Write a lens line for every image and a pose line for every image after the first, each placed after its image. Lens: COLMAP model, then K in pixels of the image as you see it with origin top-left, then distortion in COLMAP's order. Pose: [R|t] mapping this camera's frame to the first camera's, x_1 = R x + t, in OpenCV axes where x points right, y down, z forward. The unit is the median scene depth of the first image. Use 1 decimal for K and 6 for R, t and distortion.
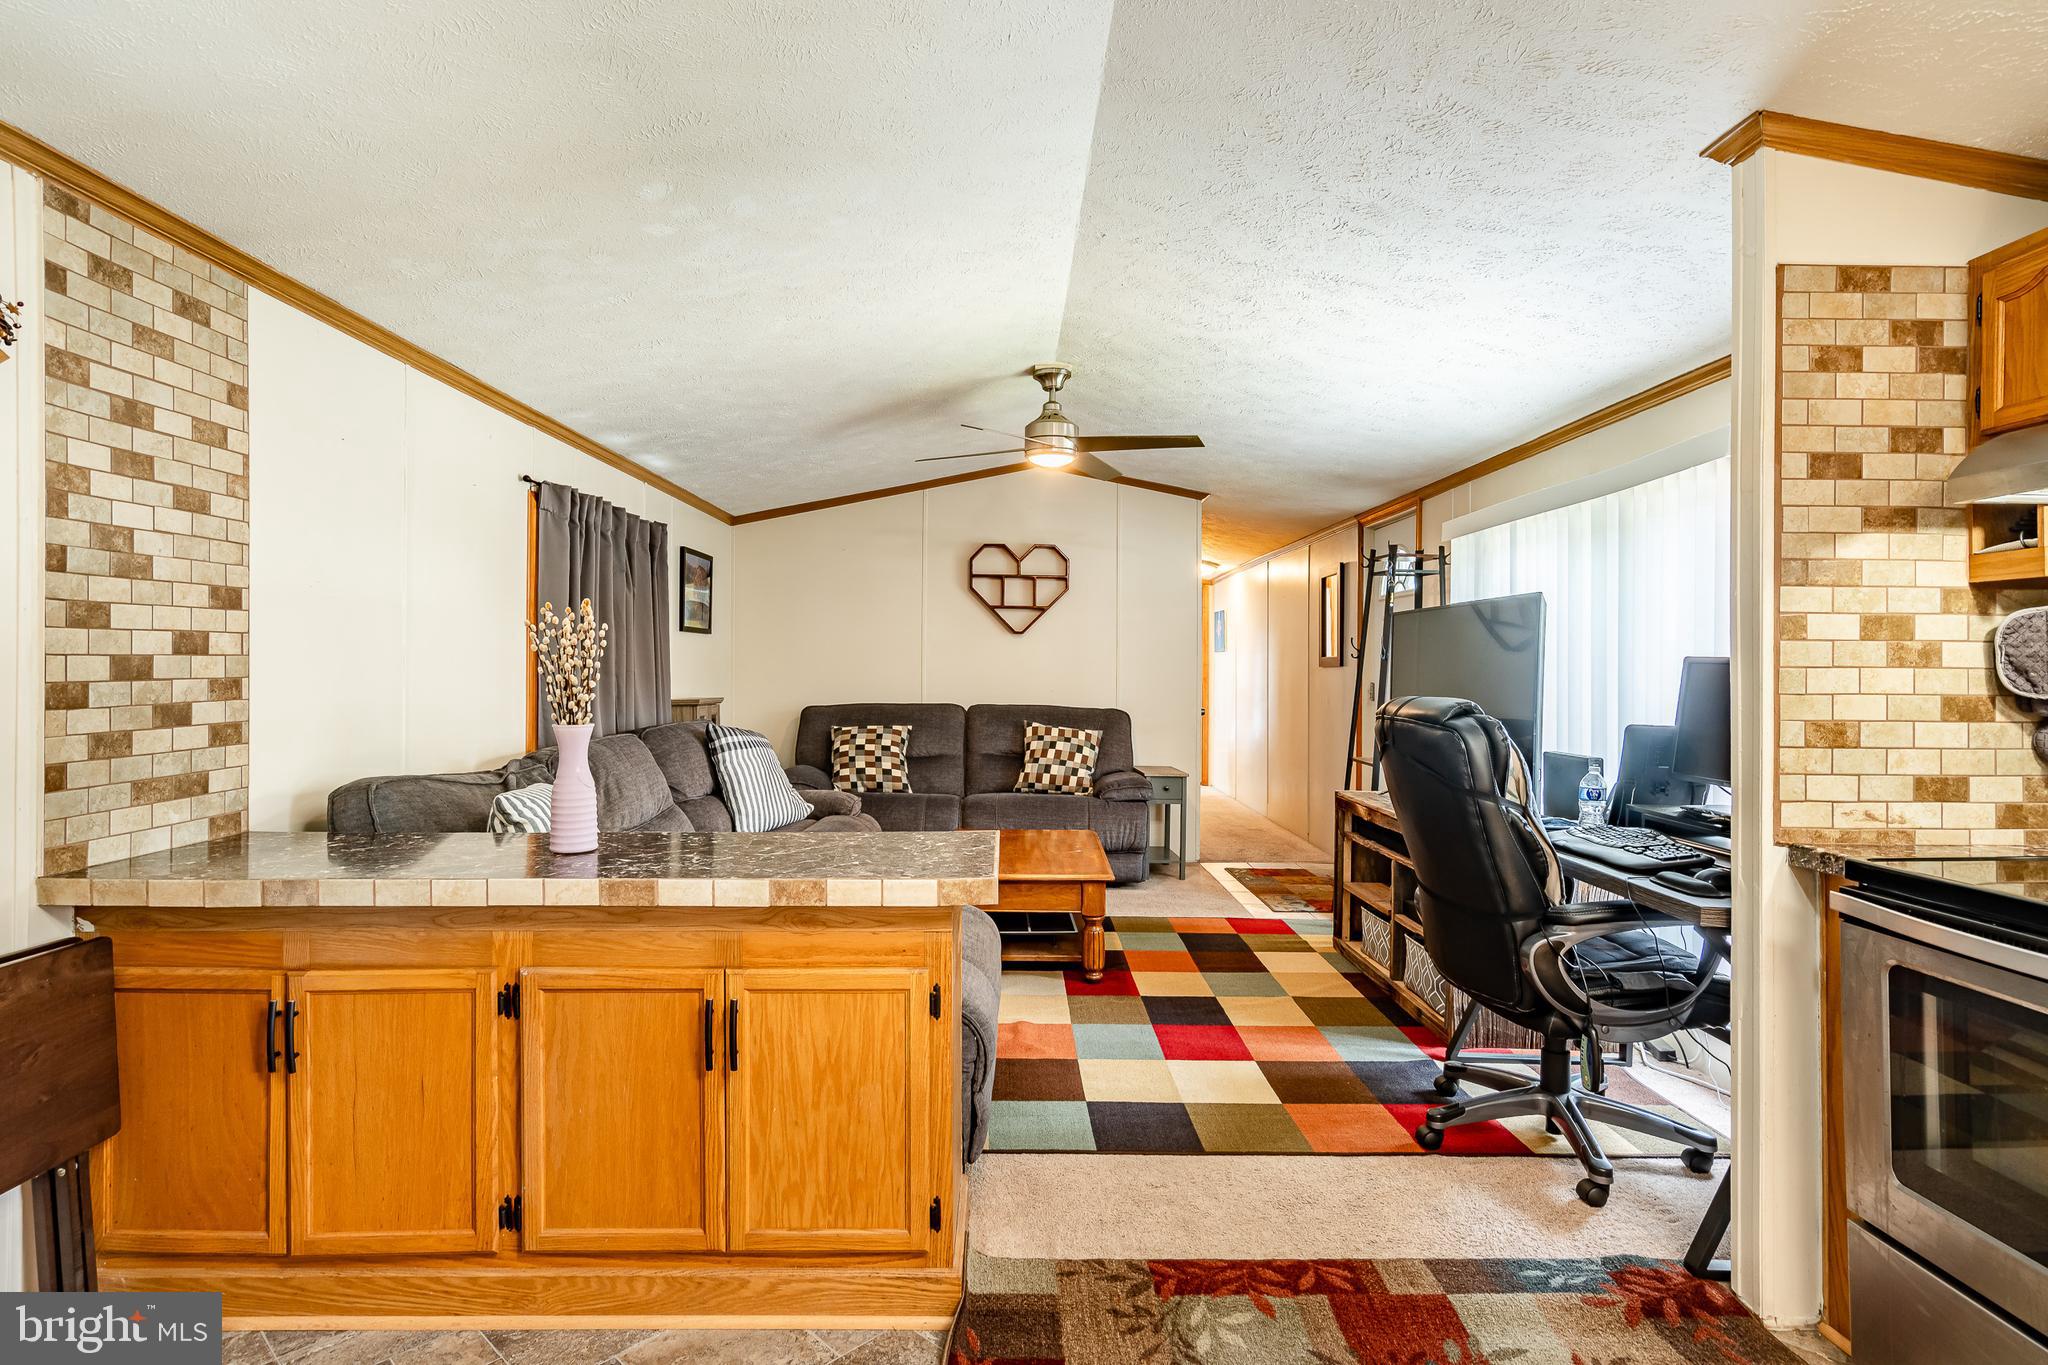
lens RADIAL K [[1056.4, 0, 1018.5], [0, 1056.4, 662.2], [0, 0, 1]] dist [0.001715, -0.000159]
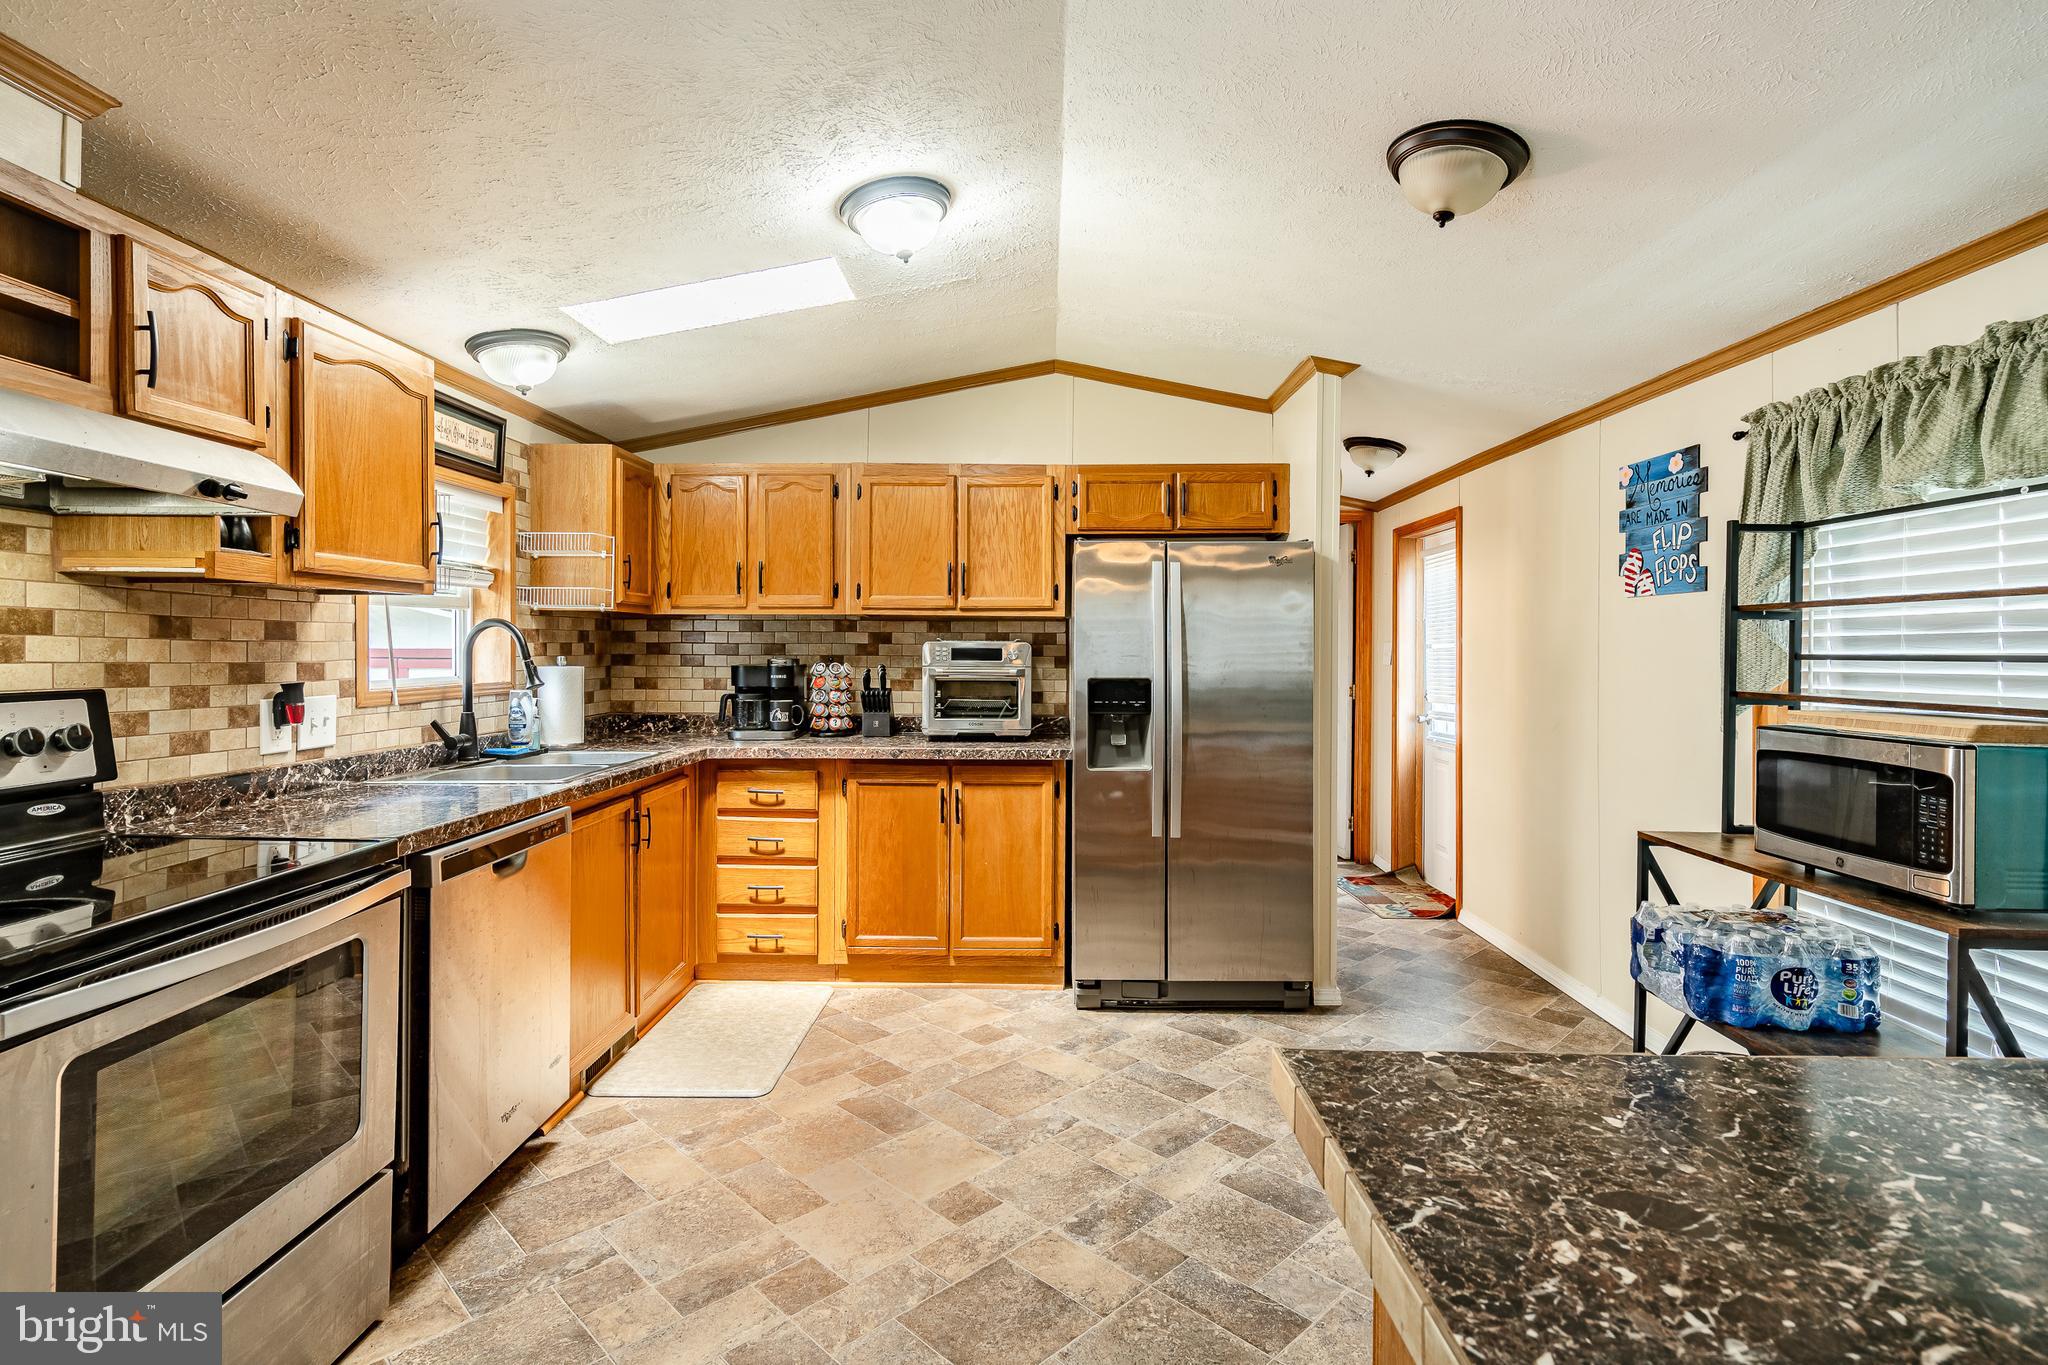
lens RADIAL K [[1005.9, 0, 1031.7], [0, 1005.9, 645.0], [0, 0, 1]] dist [0.000115, 0.000533]
pose [[-0.999714, -0.012501, 0.020379, 0.053811], [-0.012640, 0.999898, -0.006708, -0.009271], [-0.020293, -0.006963, -0.999770, 0.773144]]
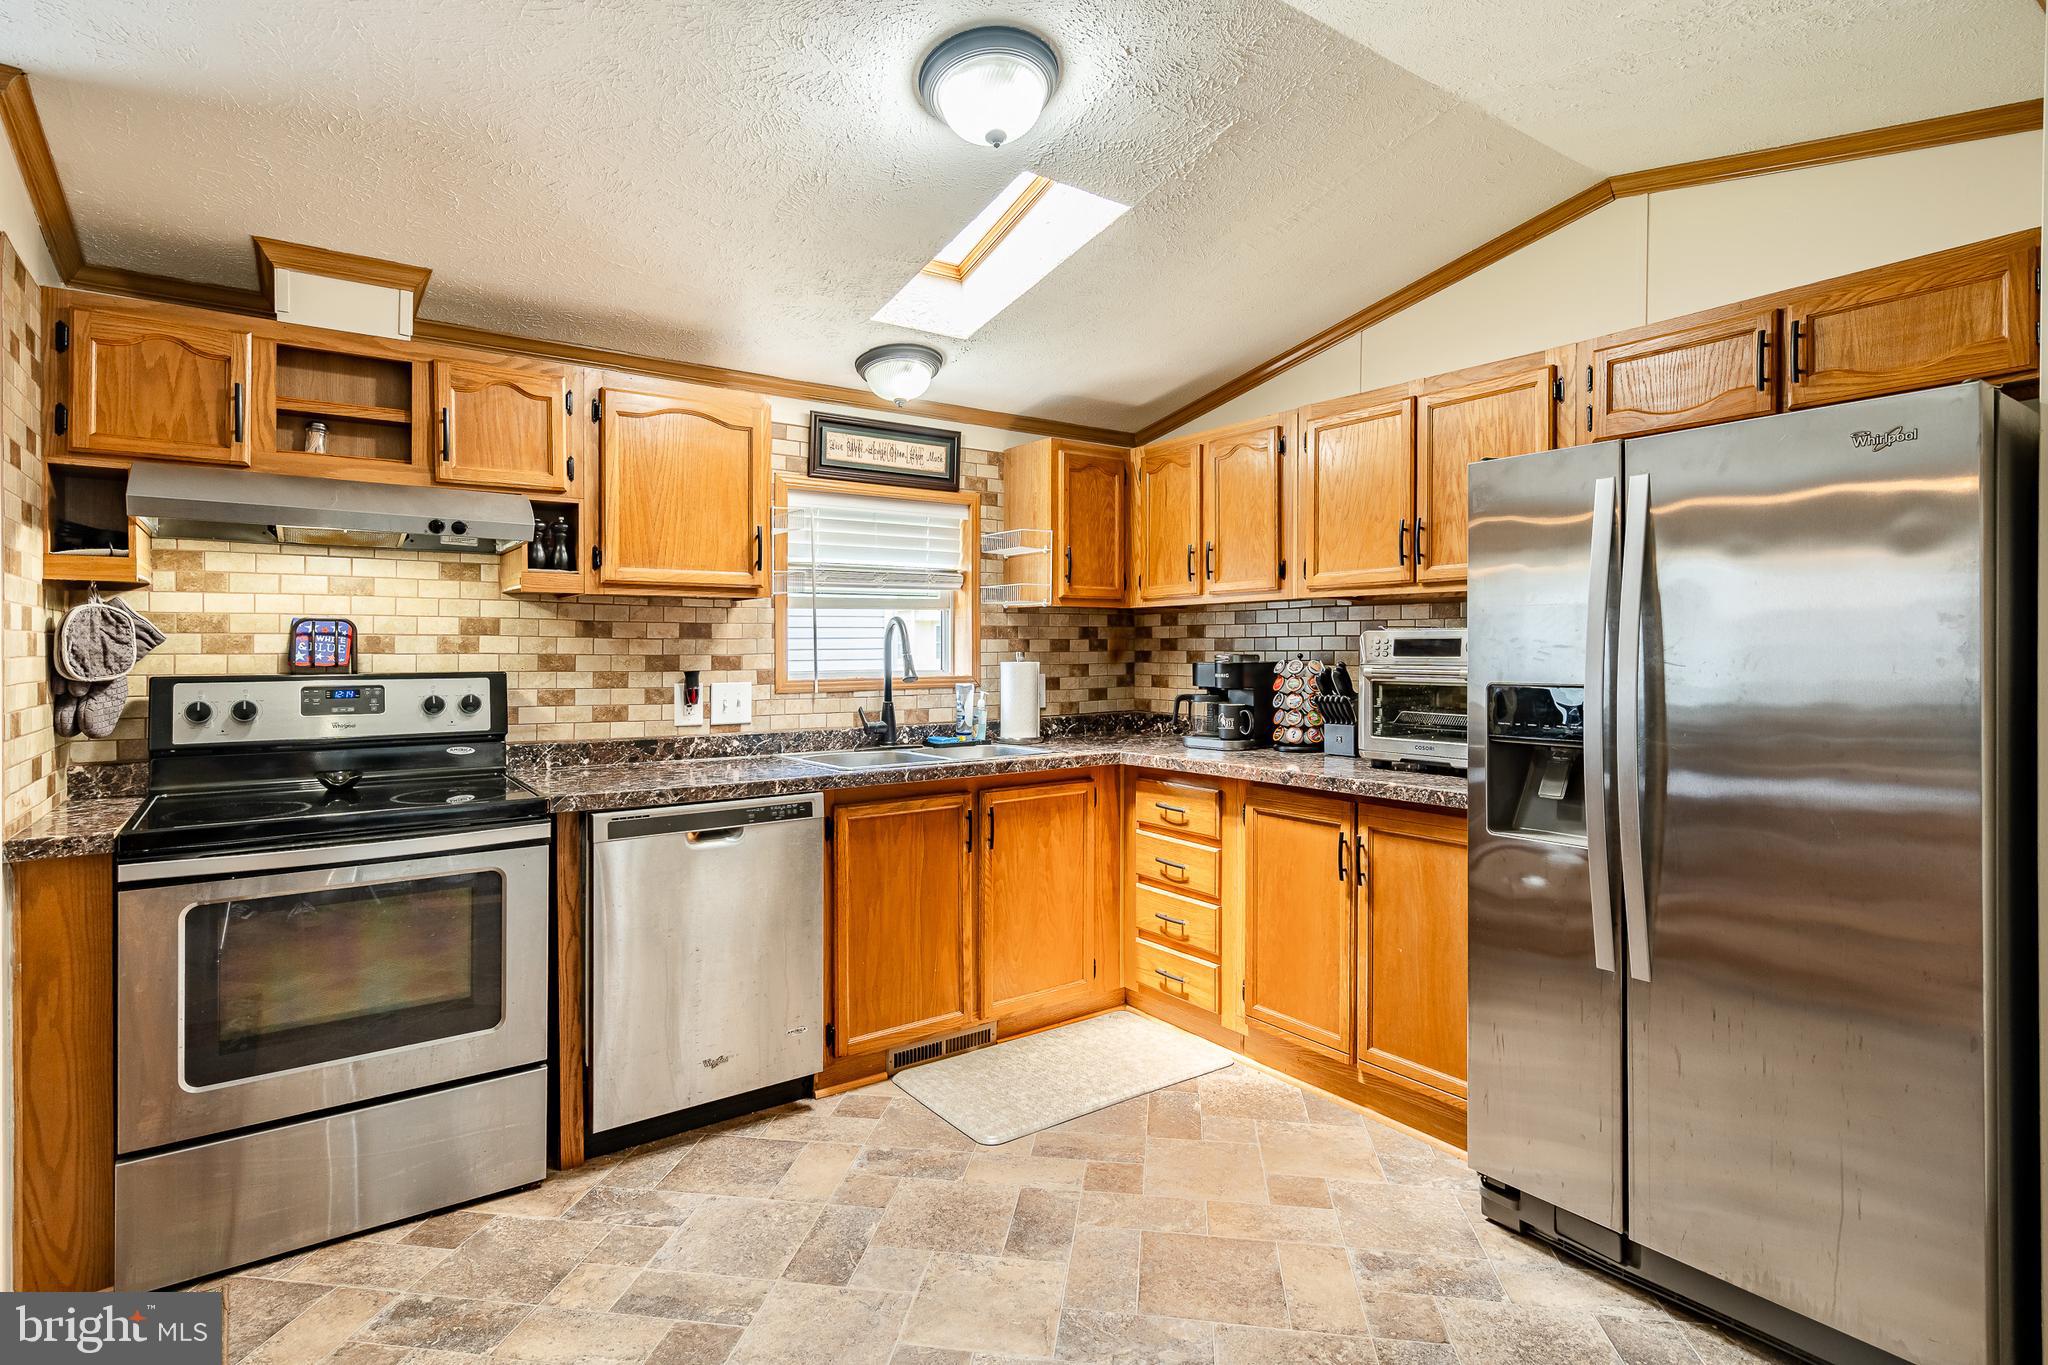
lens RADIAL K [[1020.4, 0, 1018.5], [0, 1020.4, 644.2], [0, 0, 1]] dist [0.001706, 0.000688]
pose [[-0.573095, -0.002734, 0.819485, -0.289321], [-0.005481, 0.999985, -0.000497, -0.006523], [-0.819471, -0.004777, -0.573101, 0.405174]]
